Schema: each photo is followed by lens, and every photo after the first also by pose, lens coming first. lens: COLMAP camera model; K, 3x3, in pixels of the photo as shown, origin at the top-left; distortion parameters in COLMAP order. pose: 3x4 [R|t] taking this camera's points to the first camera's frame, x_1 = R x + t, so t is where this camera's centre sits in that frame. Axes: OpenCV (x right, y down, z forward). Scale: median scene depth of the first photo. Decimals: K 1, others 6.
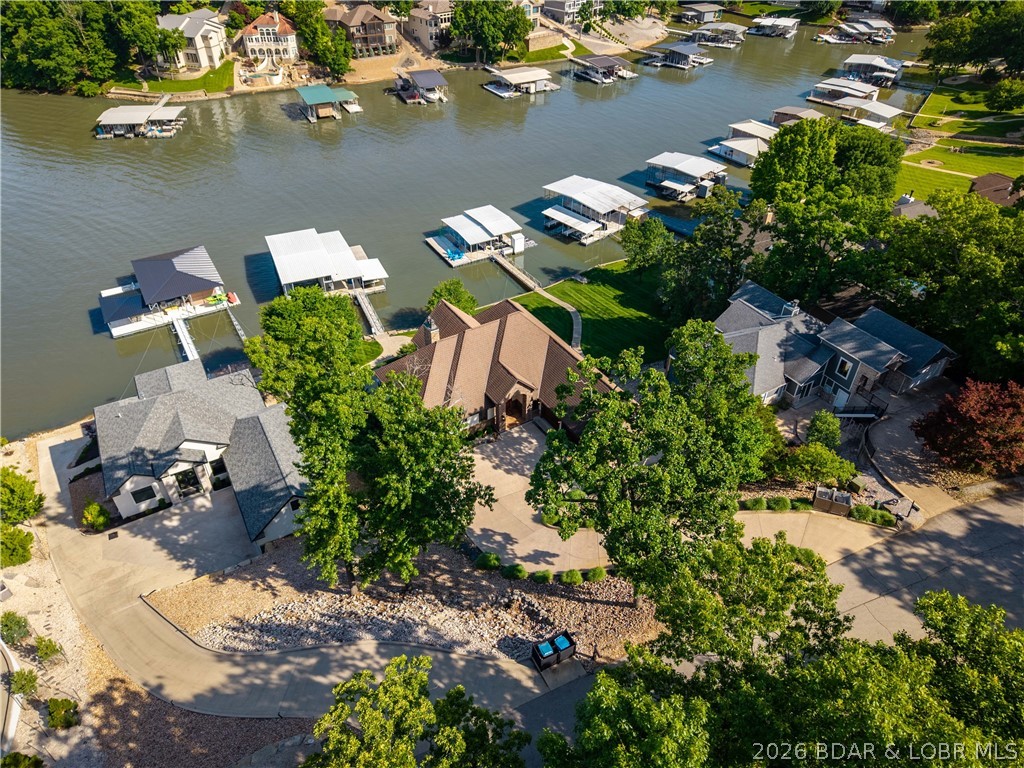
lens RADIAL K [[682.9, 0, 508.7], [0, 682.9, 389.9], [0, 0, 1]] dist [0.016650, -0.010934]
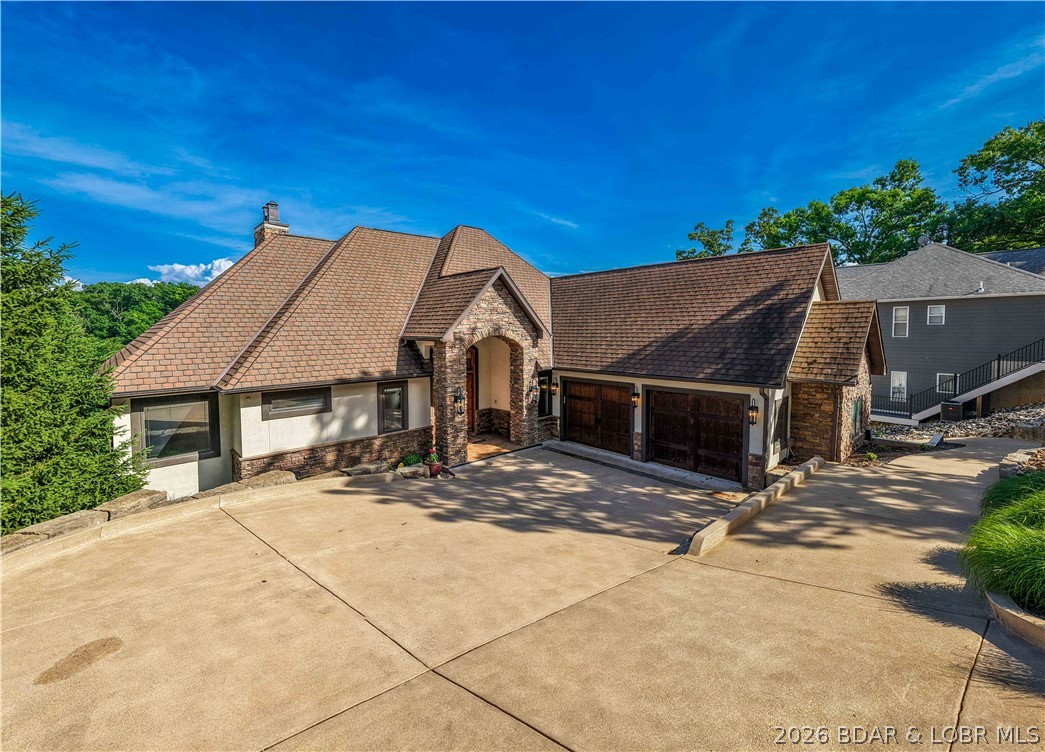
lens RADIAL K [[439.5, 0, 524.6], [0, 439.5, 356.8], [0, 0, 1]] dist [-0.004530, -0.000597]
pose [[0.980786, -0.018920, 0.194169, -0.006197], [0.128514, 0.811479, -0.570076, 0.050737], [-0.146778, 0.584076, 0.798318, 0.297514]]
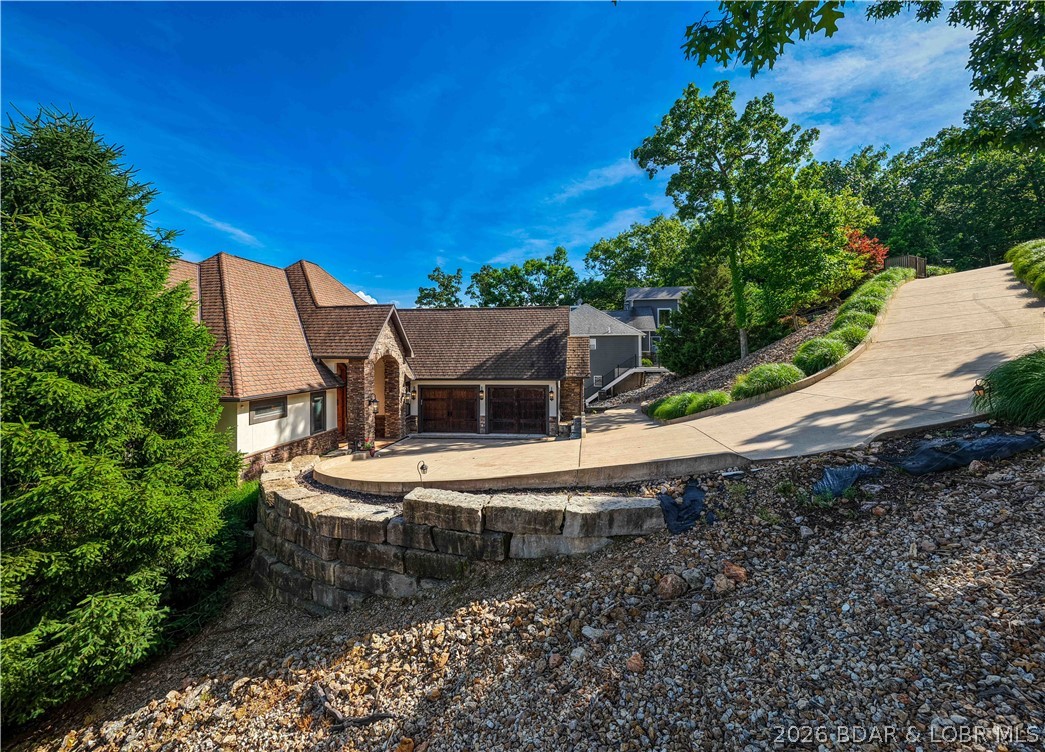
lens RADIAL K [[439.5, 0, 534.7], [0, 439.5, 361.1], [0, 0, 1]] dist [-0.004530, -0.000597]
pose [[0.611572, -0.019022, 0.790960, -0.057127], [0.505035, 0.778931, -0.371761, 0.060306], [-0.609032, 0.626821, 0.485979, 0.287088]]
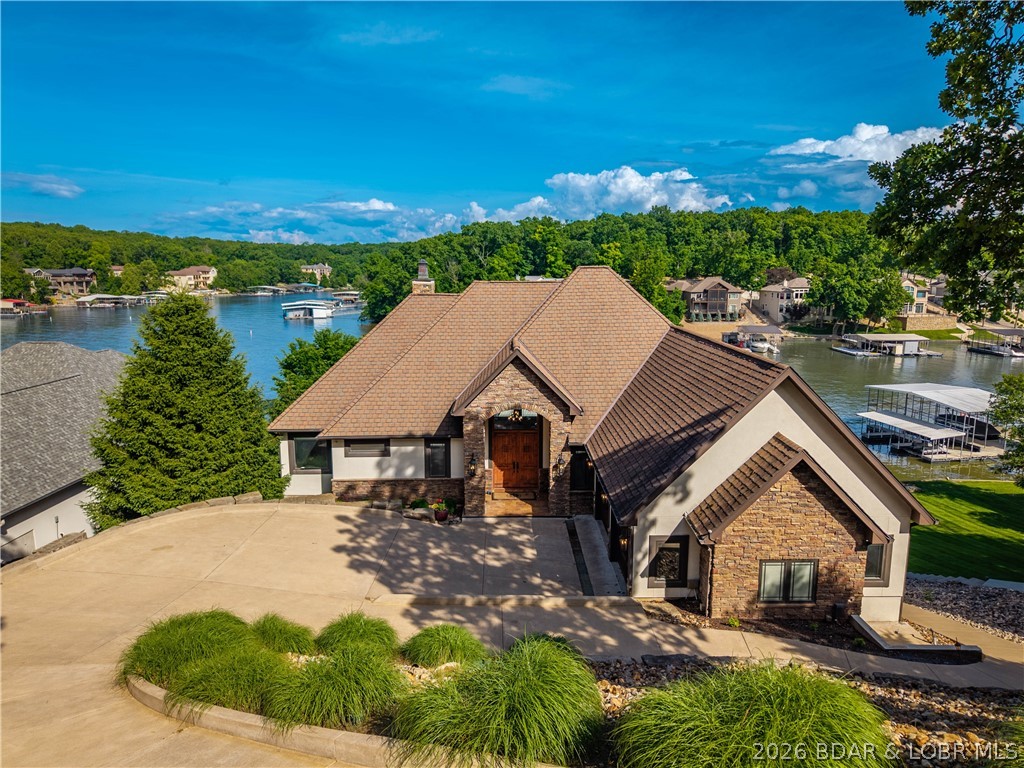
lens RADIAL K [[682.9, 0, 509.8], [0, 682.9, 388.9], [0, 0, 1]] dist [0.016650, -0.010934]
pose [[0.851004, 0.085846, -0.518096, 0.070276], [-0.323889, 0.862371, -0.389117, 0.050587], [0.413387, 0.498945, 0.761686, 0.255926]]
